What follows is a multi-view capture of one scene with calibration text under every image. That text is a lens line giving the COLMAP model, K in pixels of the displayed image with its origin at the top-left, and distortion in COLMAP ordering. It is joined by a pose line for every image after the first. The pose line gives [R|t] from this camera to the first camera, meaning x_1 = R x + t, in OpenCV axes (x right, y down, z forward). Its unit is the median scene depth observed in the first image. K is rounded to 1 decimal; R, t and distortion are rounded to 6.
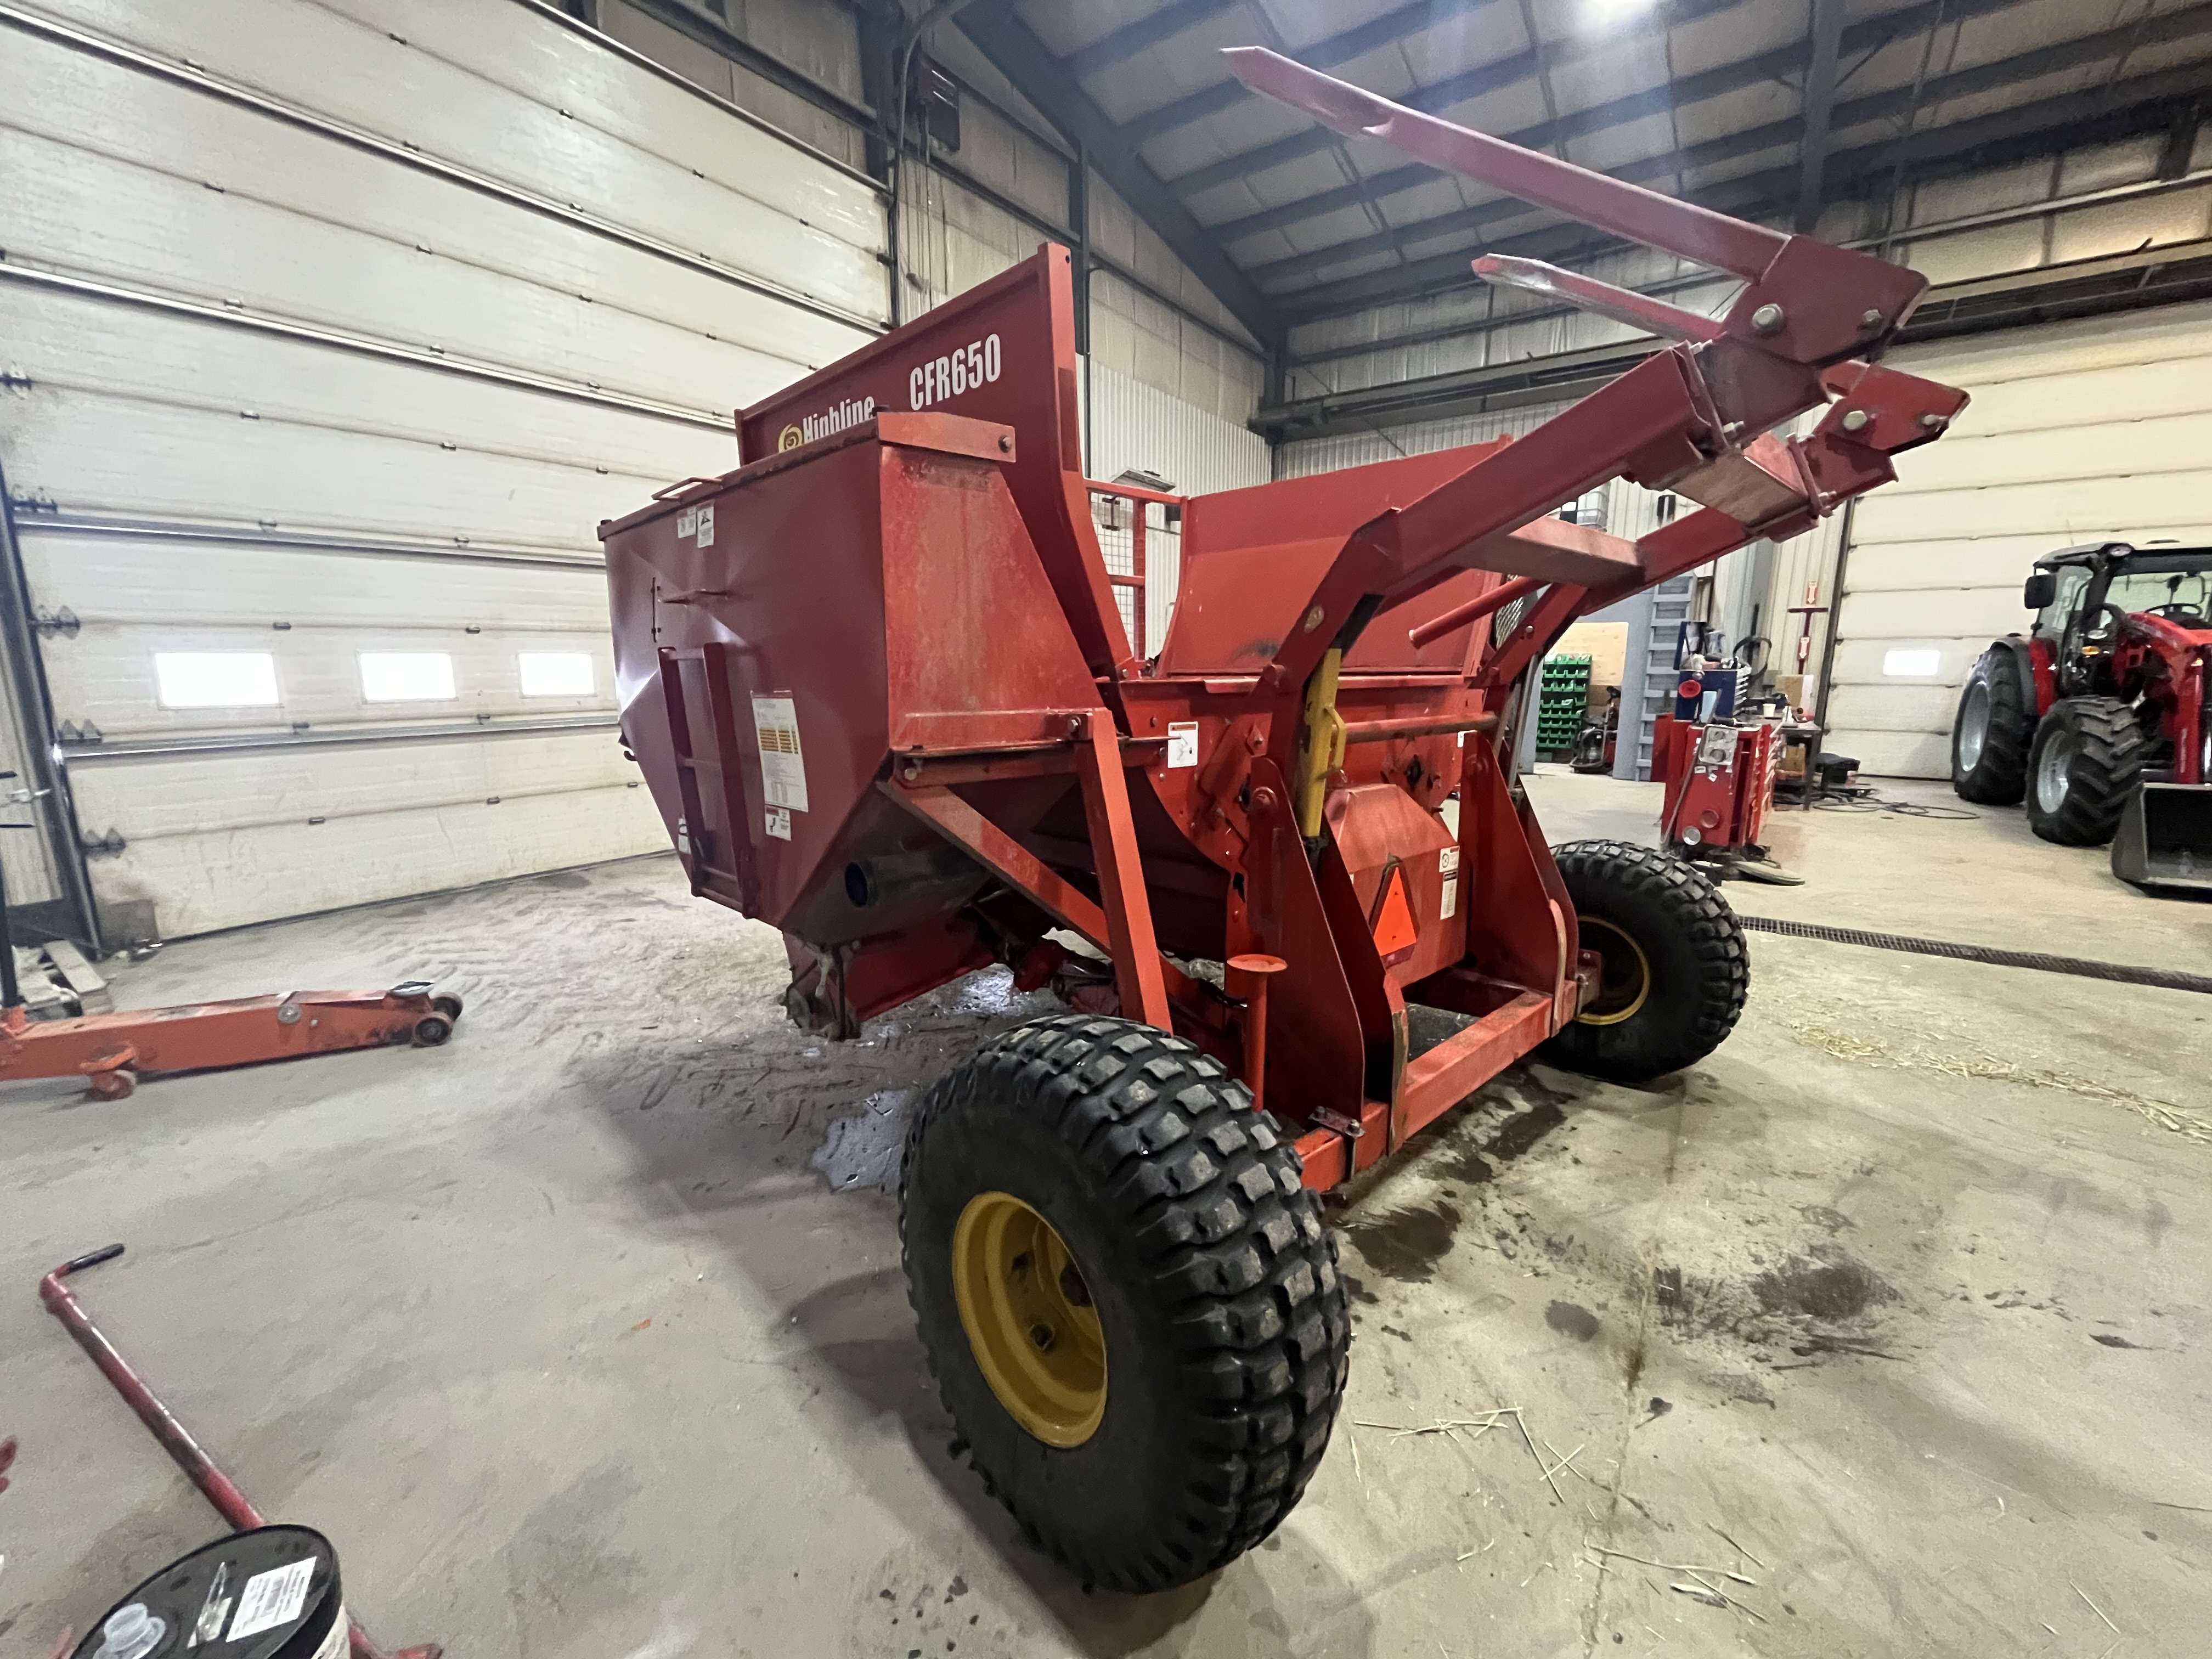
lens RADIAL K [[899.1, 0, 1100.1], [0, 899.1, 828.4], [0, 0, 1]] dist [-0.003017, -0.000075]
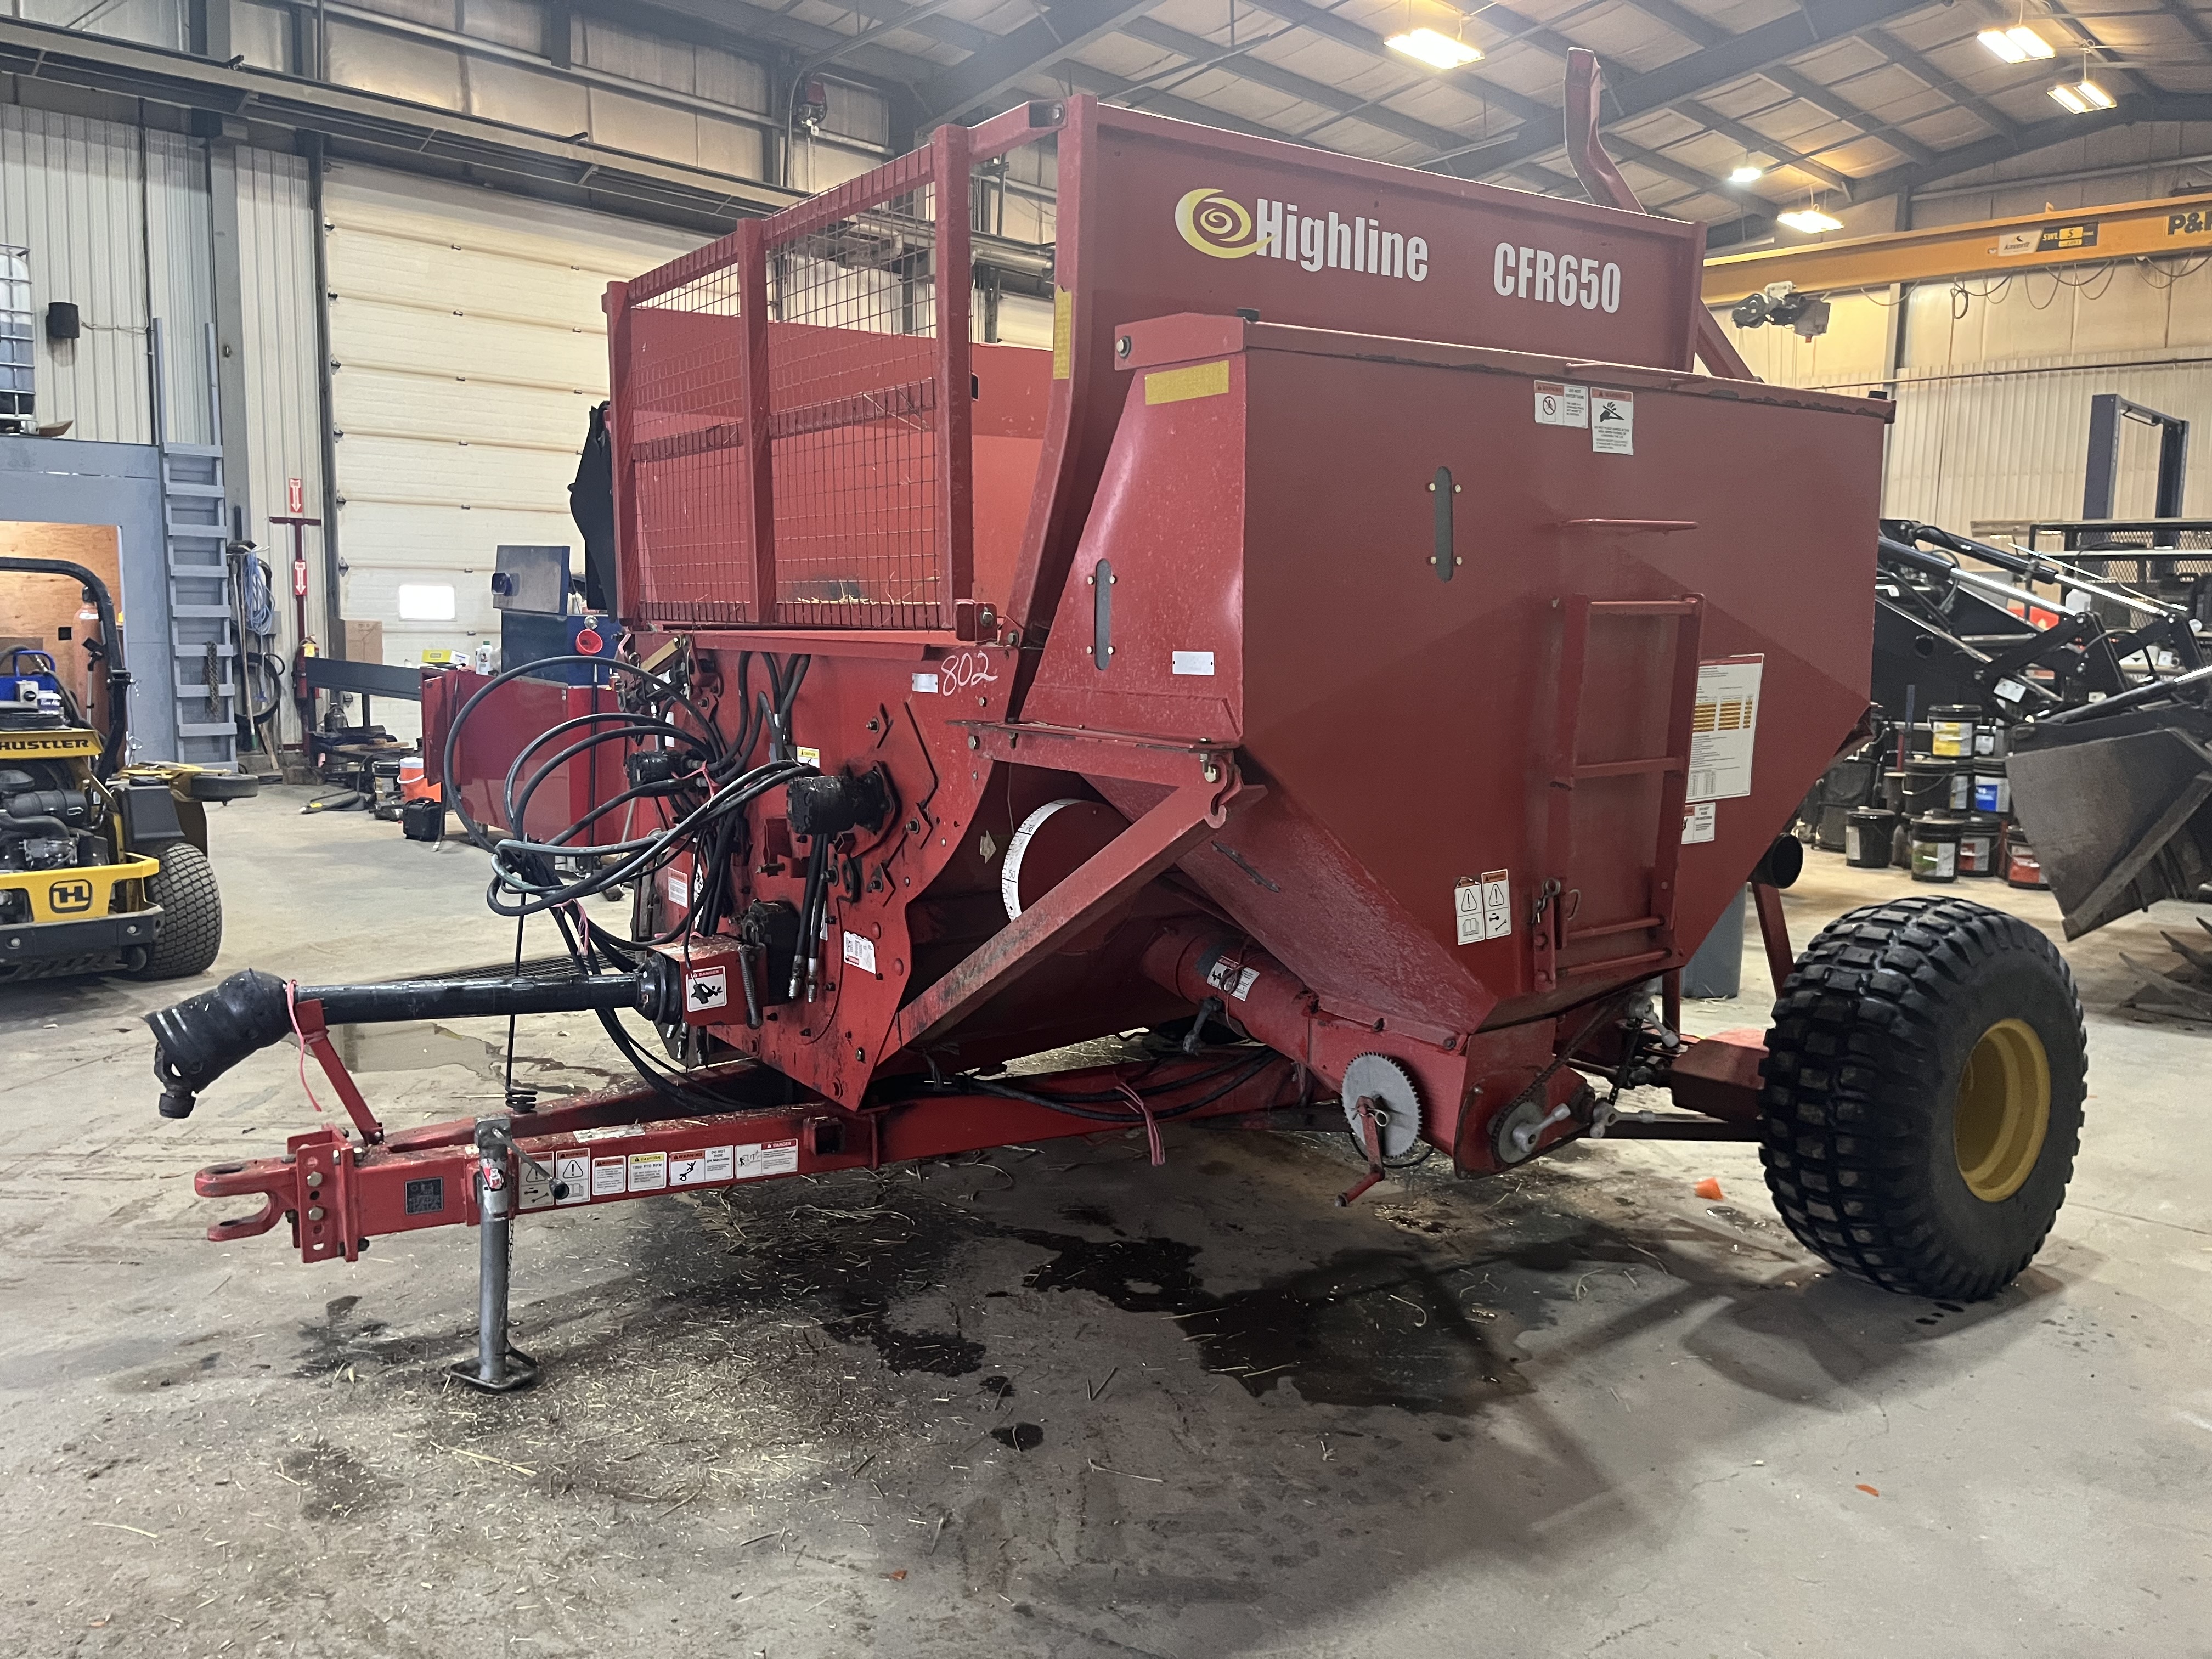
lens RADIAL K [[1679.8, 0, 1089.6], [0, 1679.8, 802.8], [0, 0, 1]] dist [0.023825, -0.004313]
pose [[0.157600, -0.108251, 0.981552, -1.764913], [0.164157, 0.983016, 0.082055, -0.216842], [-0.973763, 0.148197, 0.172693, 1.182185]]
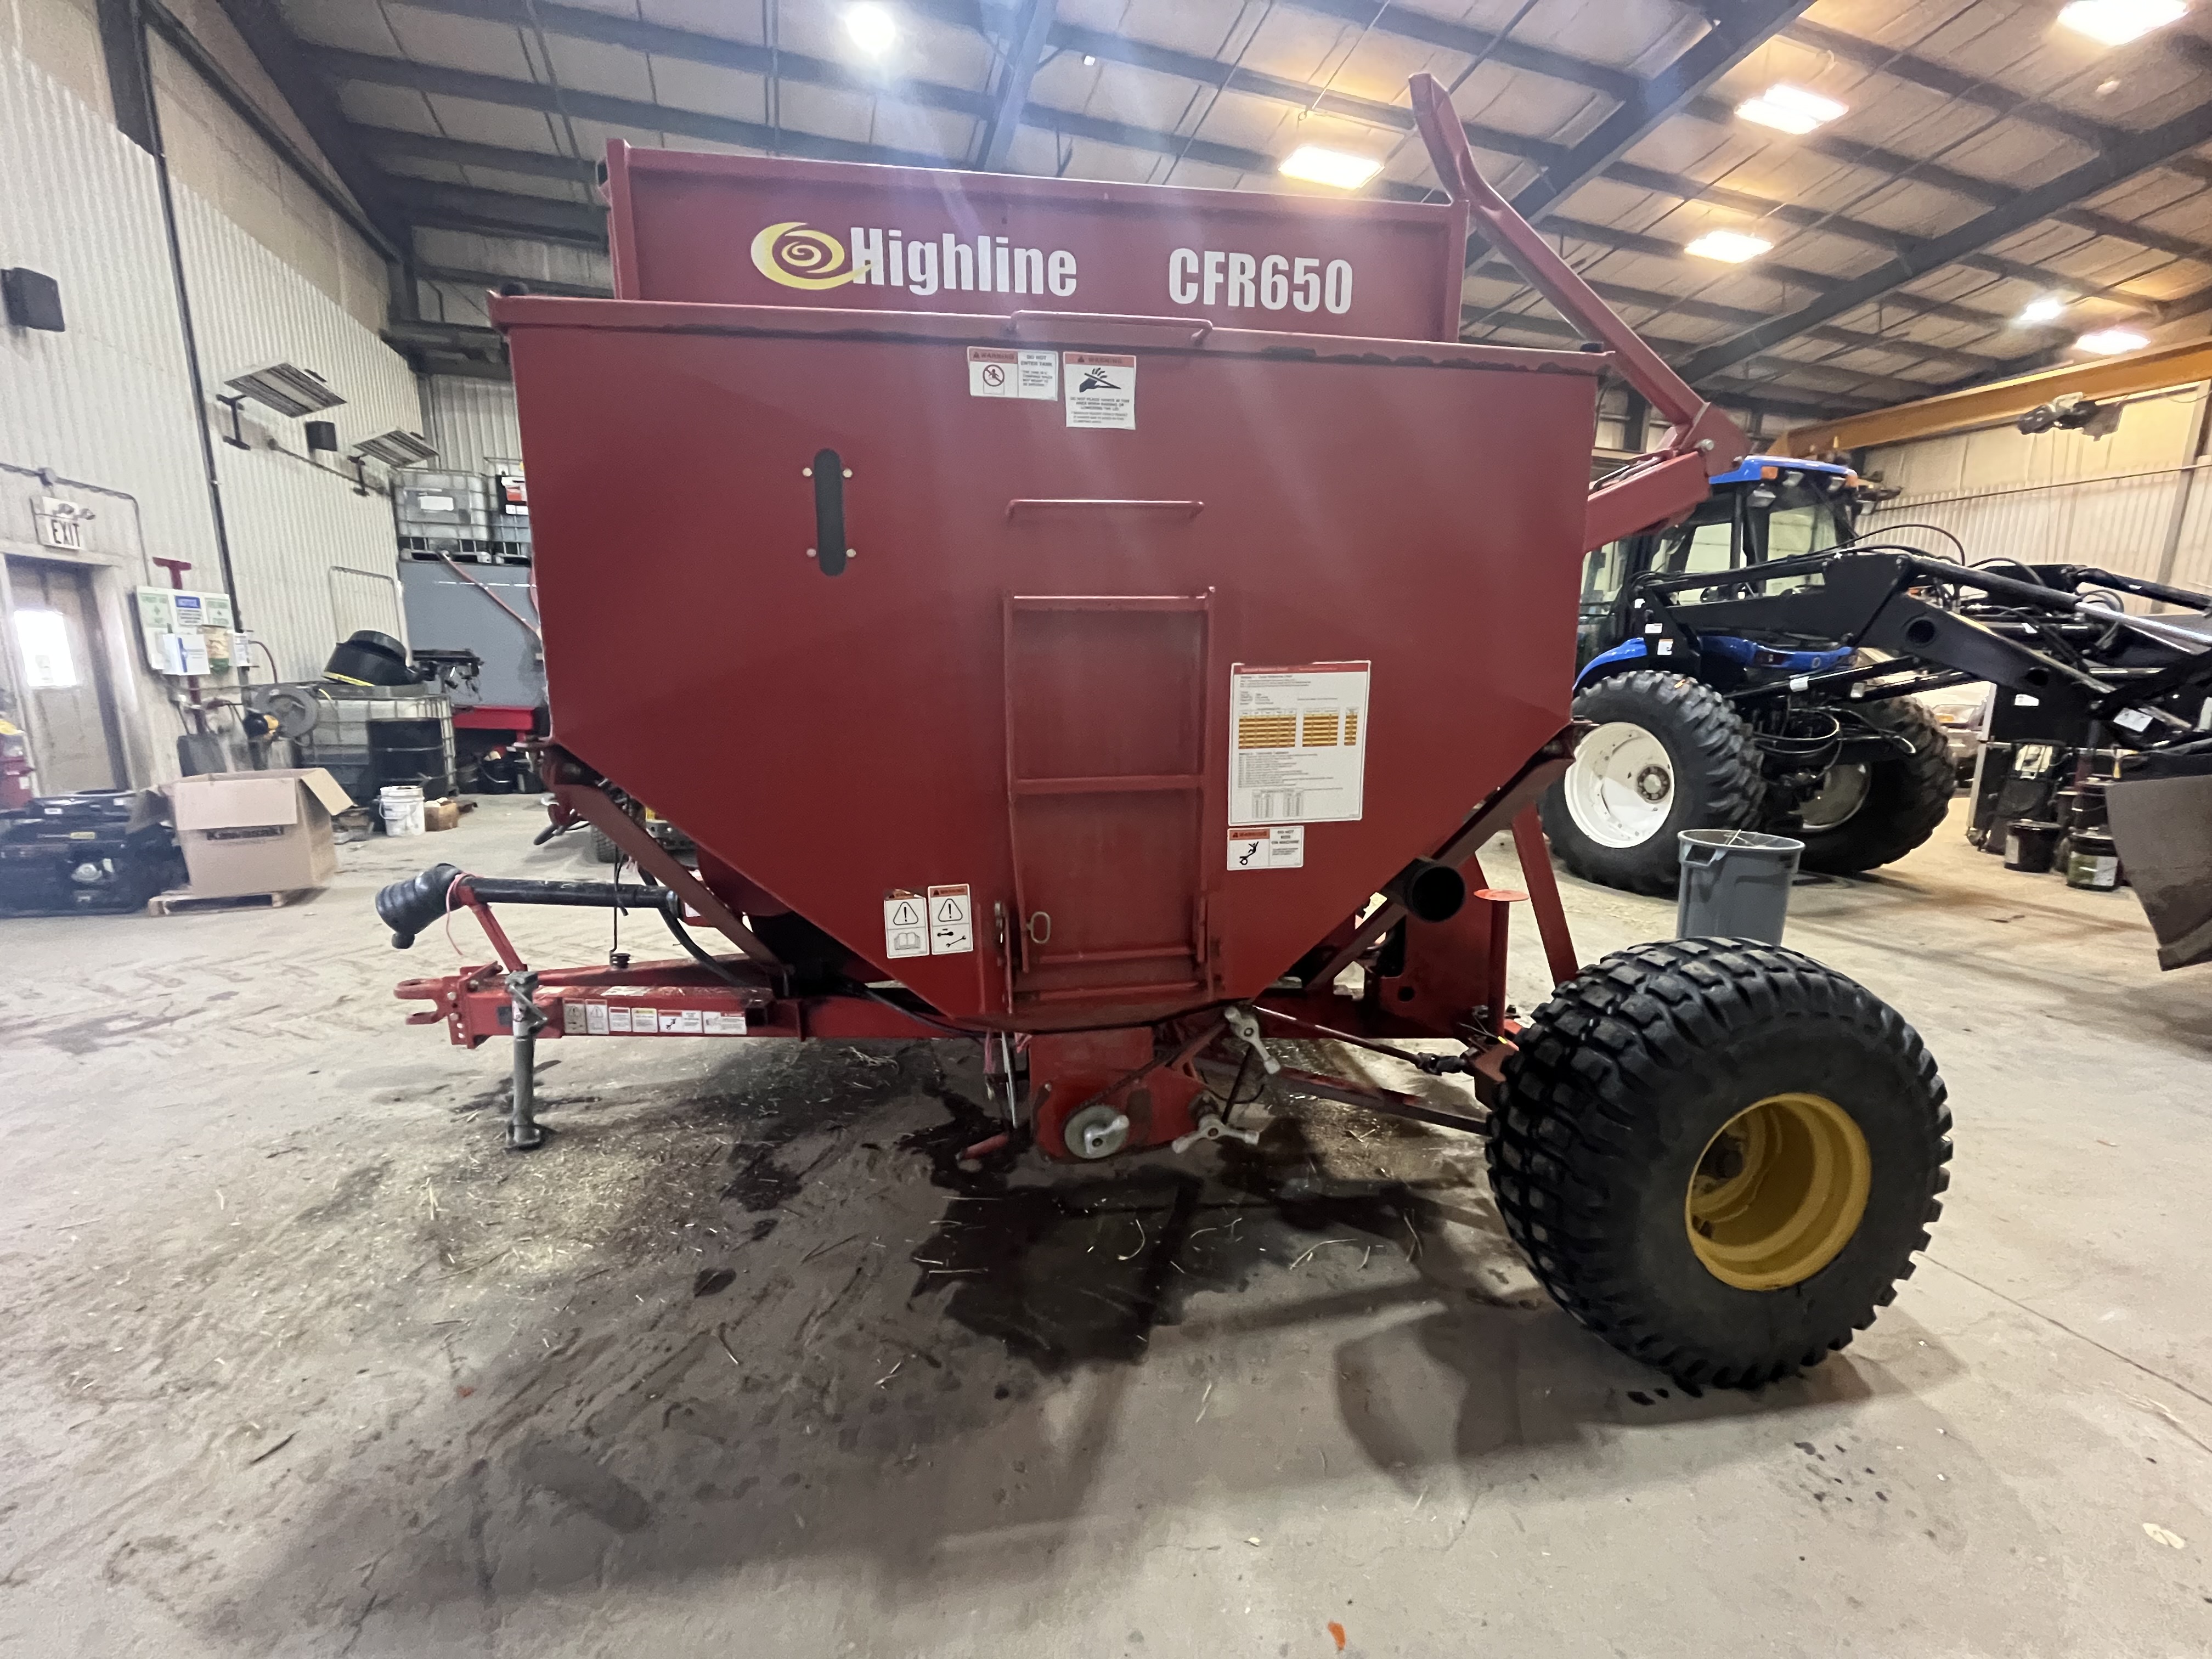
lens RADIAL K [[899.1, 0, 1100.1], [0, 899.1, 828.4], [0, 0, 1]] dist [-0.003017, -0.000075]
pose [[0.572934, -0.142643, 0.807093, -0.950799], [0.141289, 0.987186, 0.074174, -0.088154], [-0.807331, 0.071537, 0.585746, 0.647818]]
